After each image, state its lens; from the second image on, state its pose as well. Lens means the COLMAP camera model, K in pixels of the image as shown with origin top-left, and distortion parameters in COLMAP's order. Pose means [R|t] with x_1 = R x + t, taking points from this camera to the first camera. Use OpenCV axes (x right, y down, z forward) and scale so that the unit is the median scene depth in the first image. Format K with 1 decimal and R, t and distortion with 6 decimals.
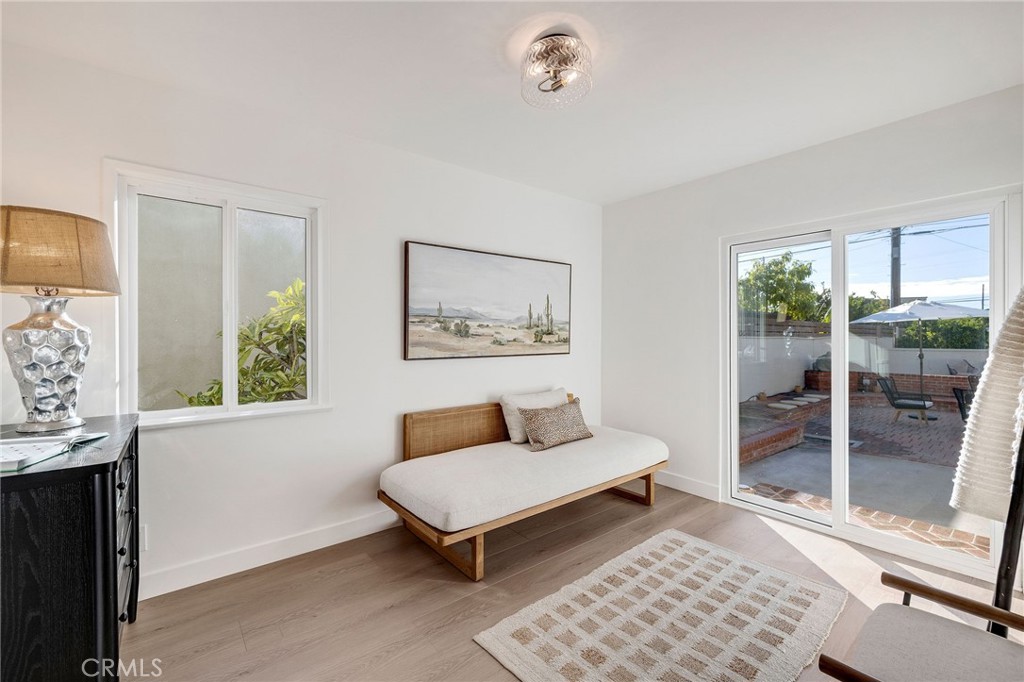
lens RADIAL K [[371.7, 0, 512.0], [0, 371.7, 341.0], [0, 0, 1]] dist [0.001532, 0.000232]
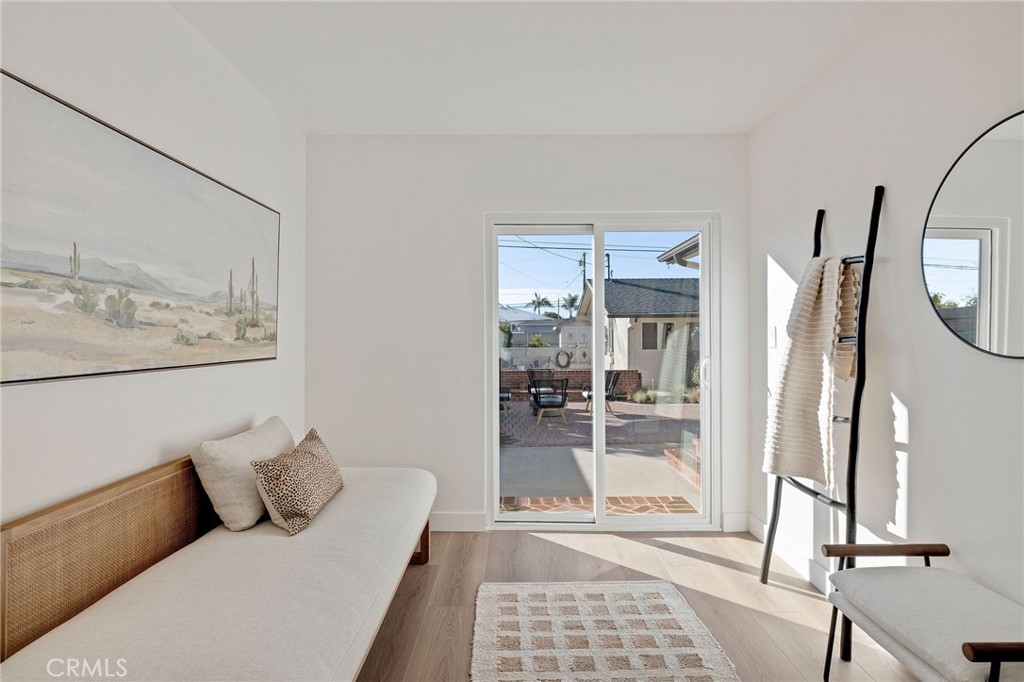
lens RADIAL K [[489.9, 0, 513.3], [0, 489.9, 338.0], [0, 0, 1]] dist [-0.000607, 0.000628]
pose [[0.694089, -0.004035, 0.719878, -0.216288], [0.009048, 0.999954, -0.003119, 0.007740], [-0.719832, 0.008678, 0.694094, 0.228401]]
